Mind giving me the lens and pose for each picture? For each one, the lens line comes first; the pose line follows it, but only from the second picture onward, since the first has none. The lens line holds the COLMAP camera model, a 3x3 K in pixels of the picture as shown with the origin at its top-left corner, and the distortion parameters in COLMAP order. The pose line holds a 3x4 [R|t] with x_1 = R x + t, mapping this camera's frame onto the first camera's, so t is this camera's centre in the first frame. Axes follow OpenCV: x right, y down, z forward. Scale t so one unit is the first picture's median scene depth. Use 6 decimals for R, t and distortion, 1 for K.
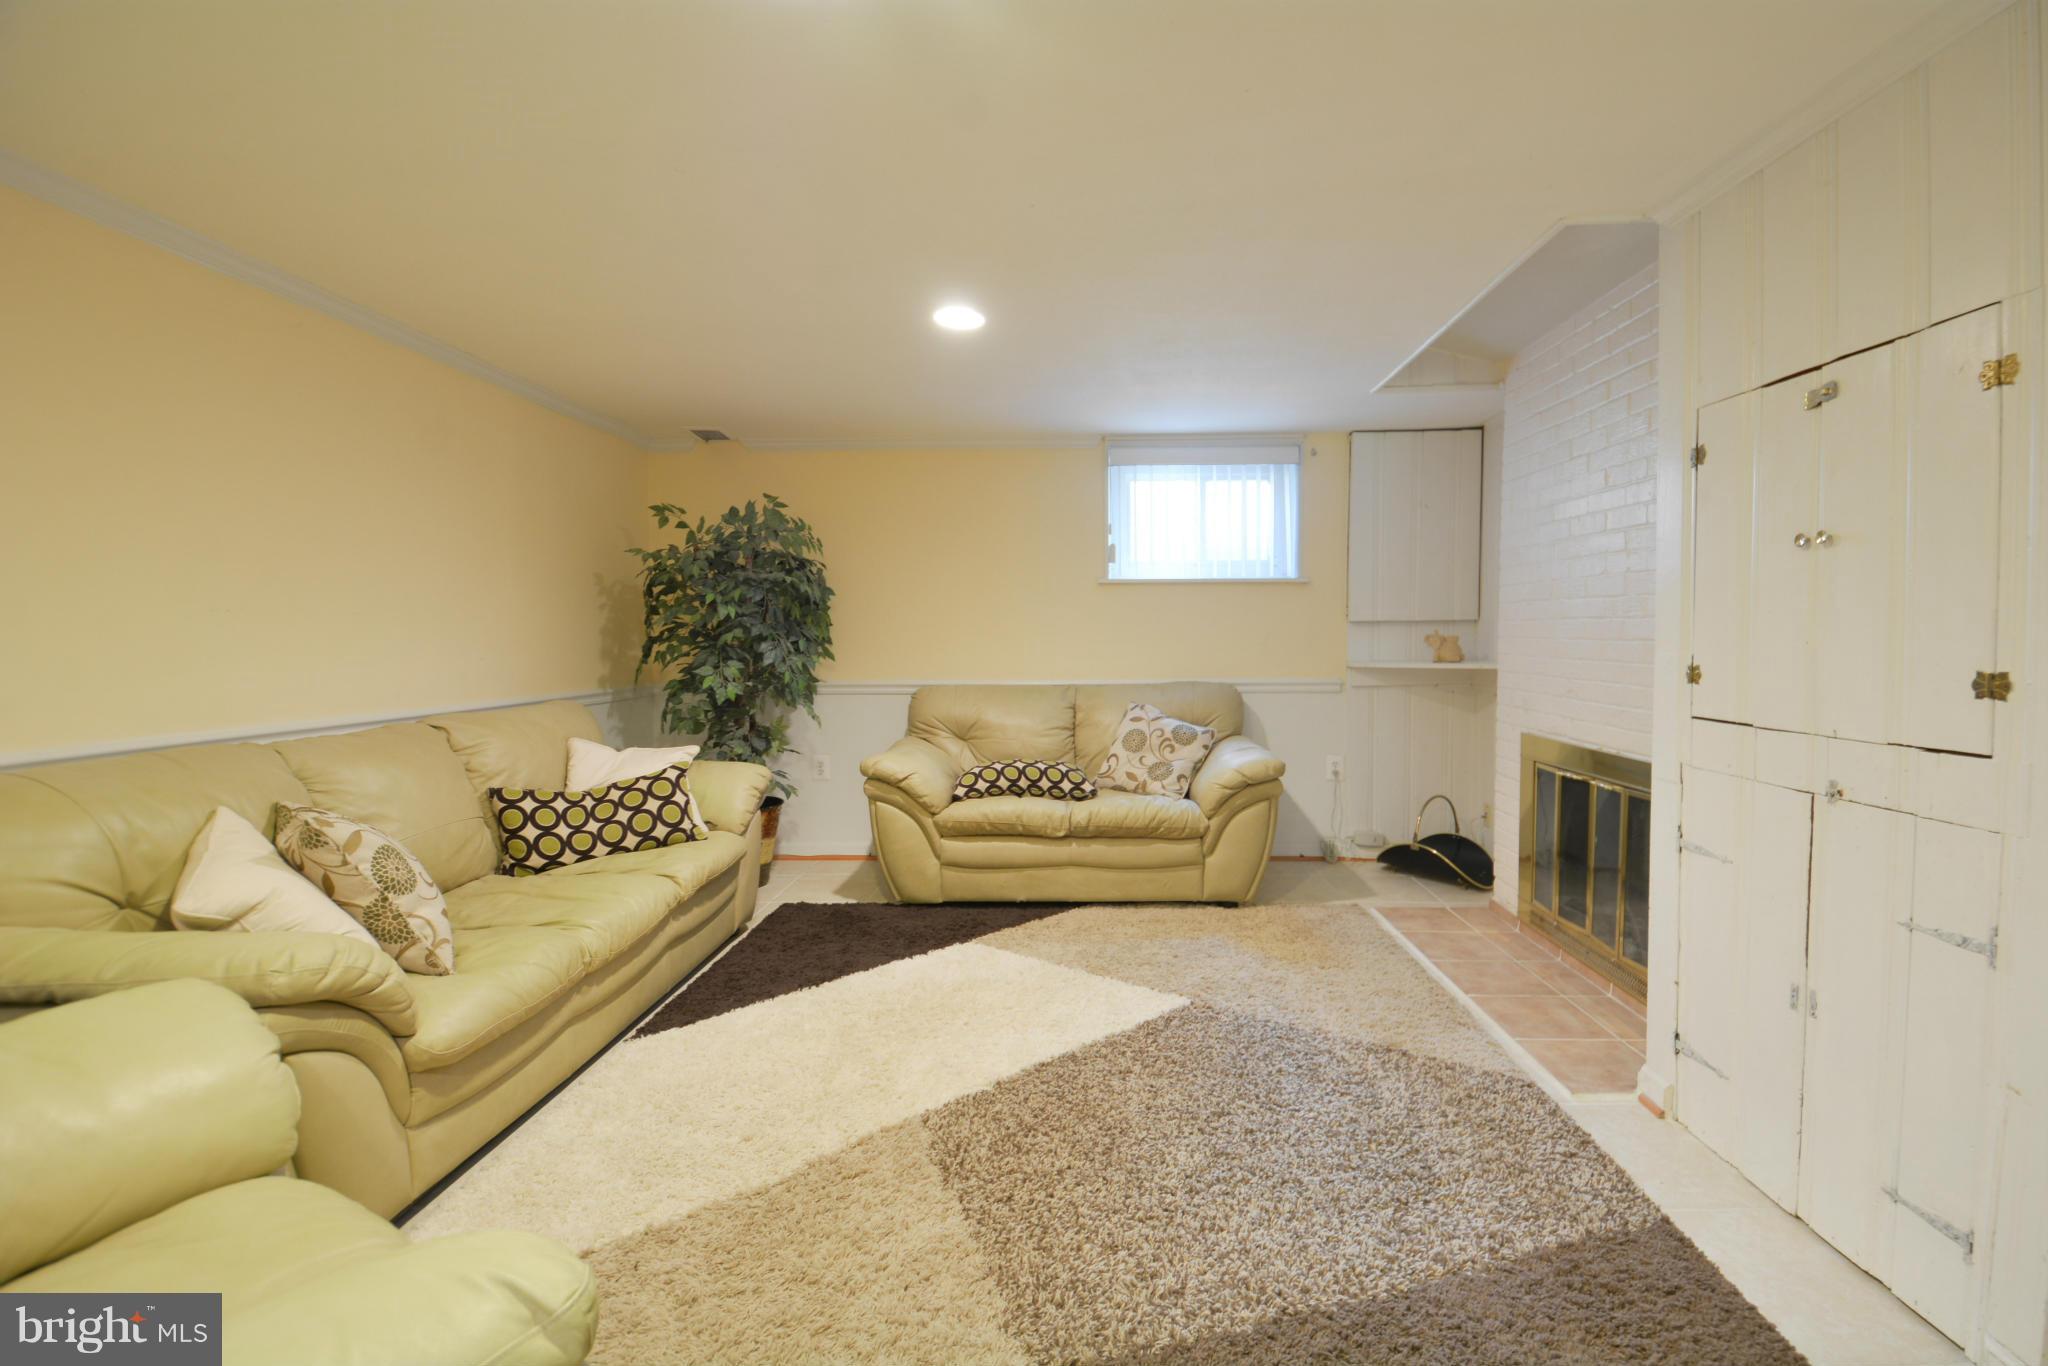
lens RADIAL K [[897.4, 0, 1084.8], [0, 897.4, 670.7], [0, 0, 1]] dist [0.020583, -0.024118]
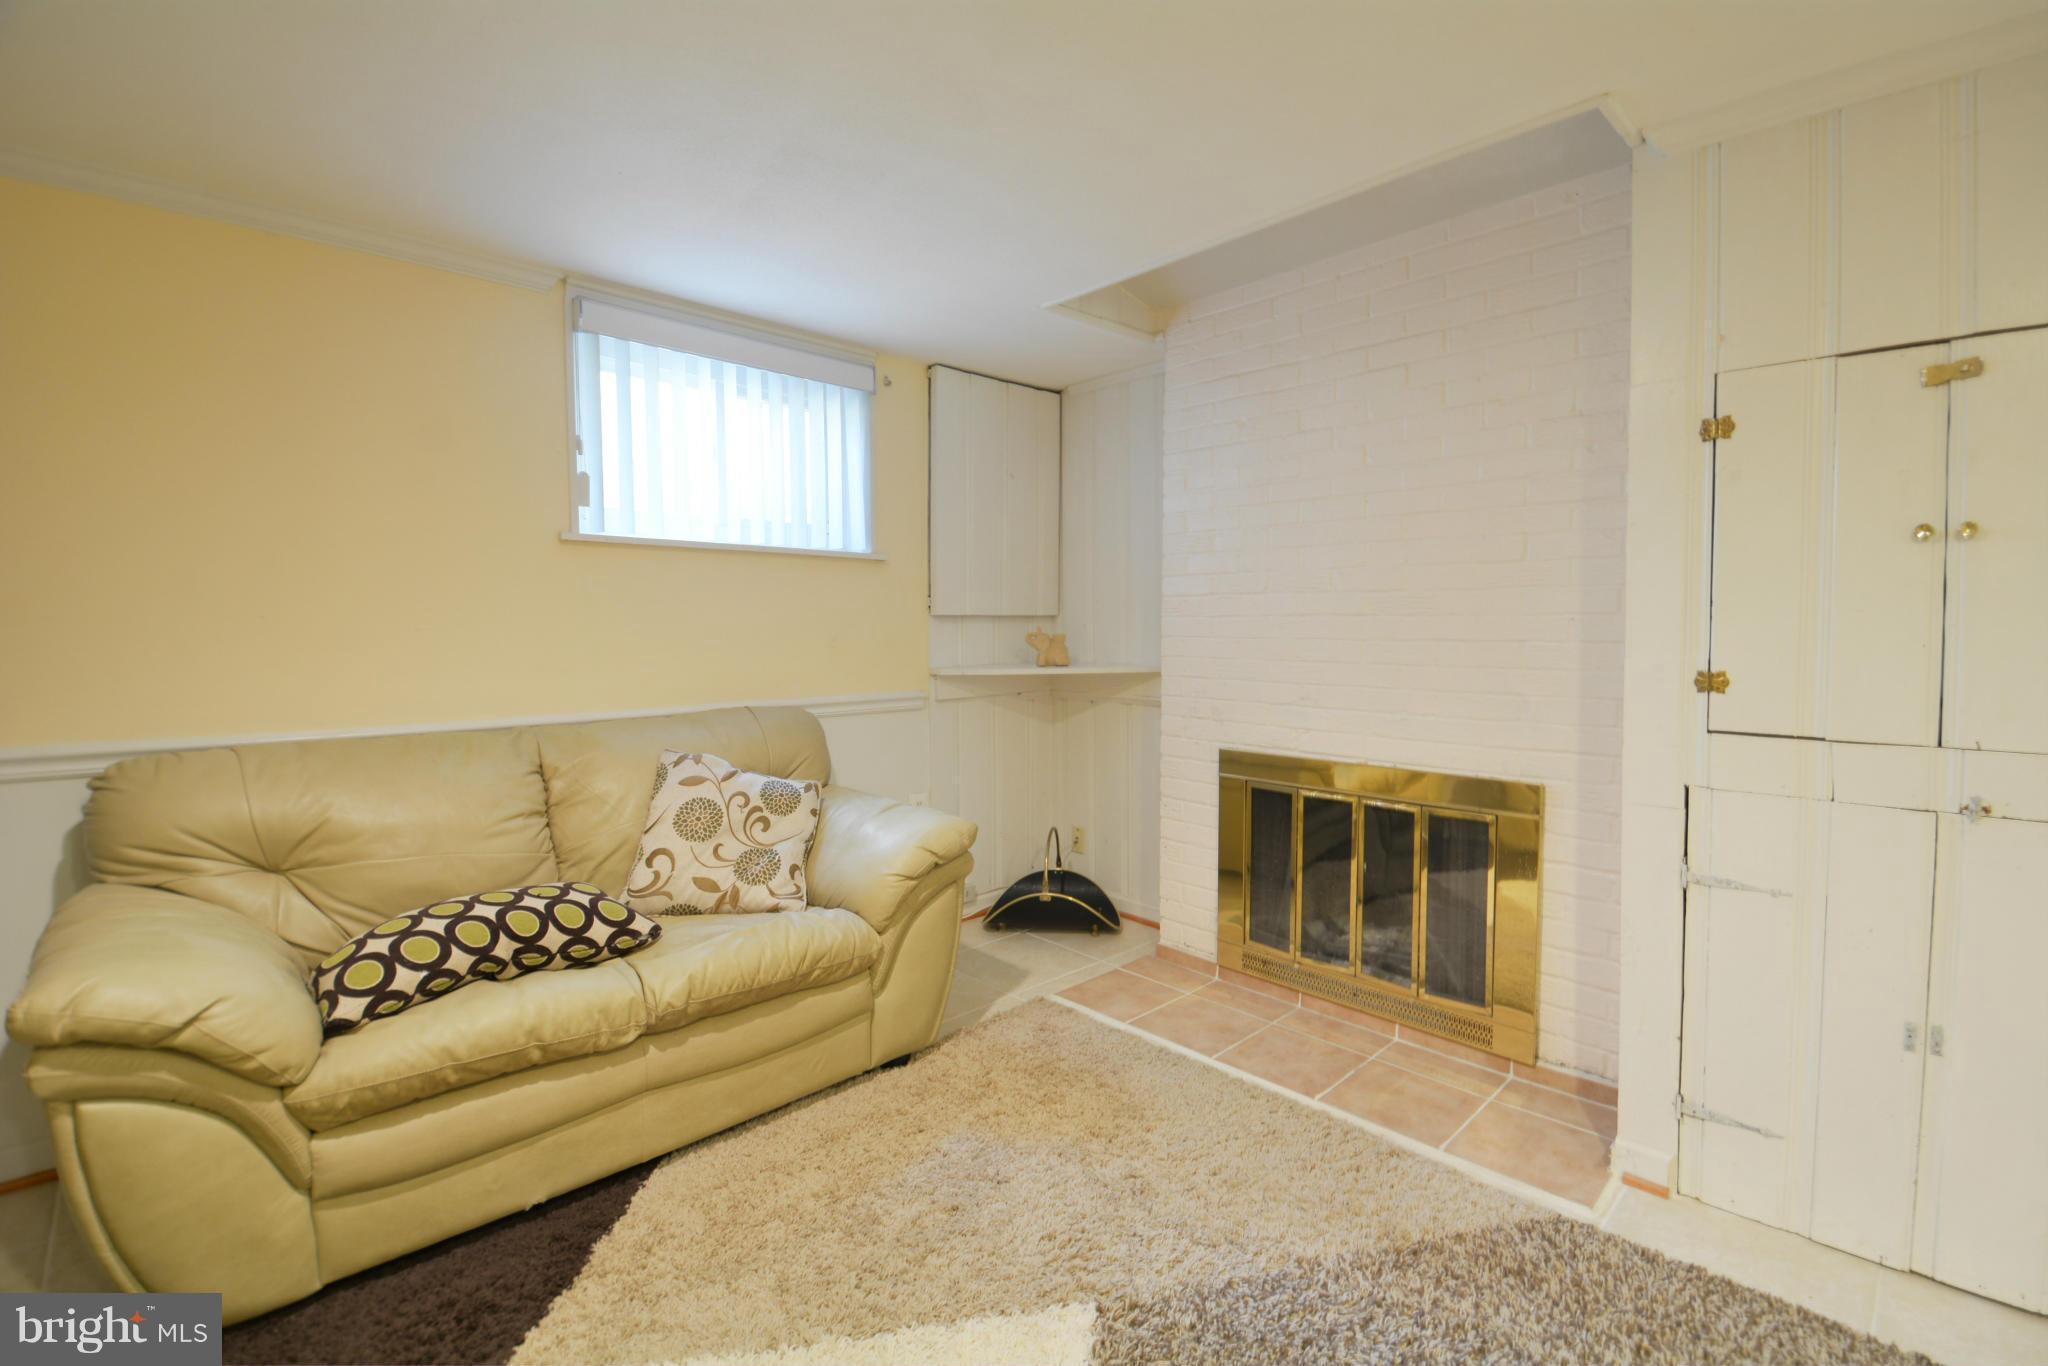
lens RADIAL K [[897.4, 0, 1084.8], [0, 897.4, 670.7], [0, 0, 1]] dist [0.020583, -0.024118]
pose [[0.689919, -0.031359, 0.723207, -0.197413], [0.027637, 0.999474, 0.016973, -0.020617], [-0.723358, 0.008278, 0.690423, 0.455752]]
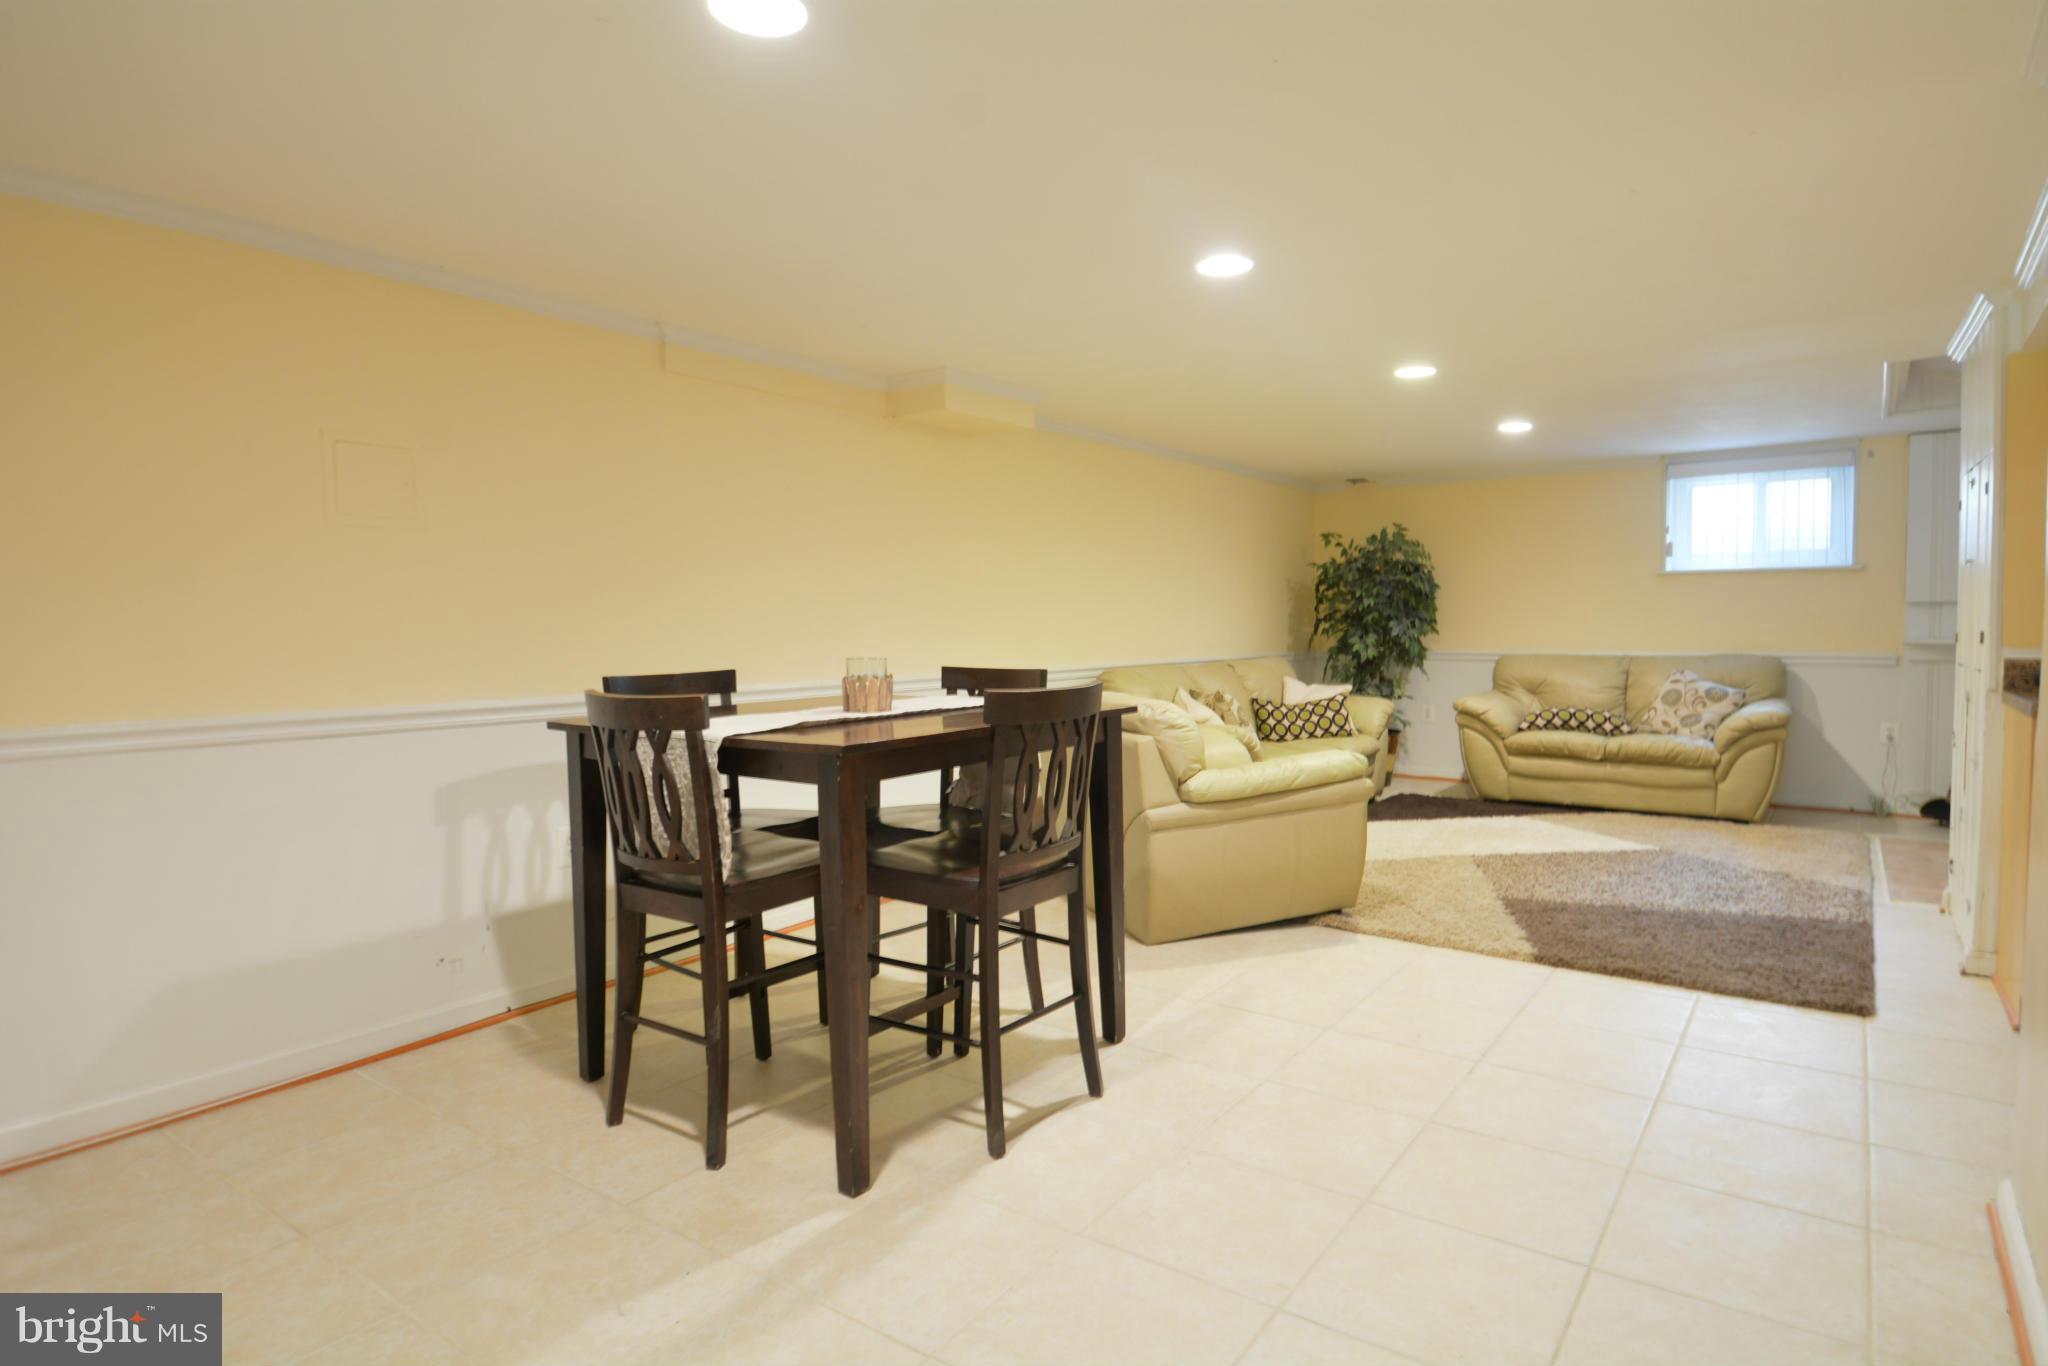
lens RADIAL K [[1105.2, 0, 1067.4], [0, 1105.2, 666.6], [0, 0, 1]] dist [0.001519, -0.000119]
pose [[0.820552, 0.020866, -0.571191, 0.266211], [-0.018214, 0.999780, 0.010358, 0.035059], [0.571282, 0.001905, 0.820752, -0.856902]]
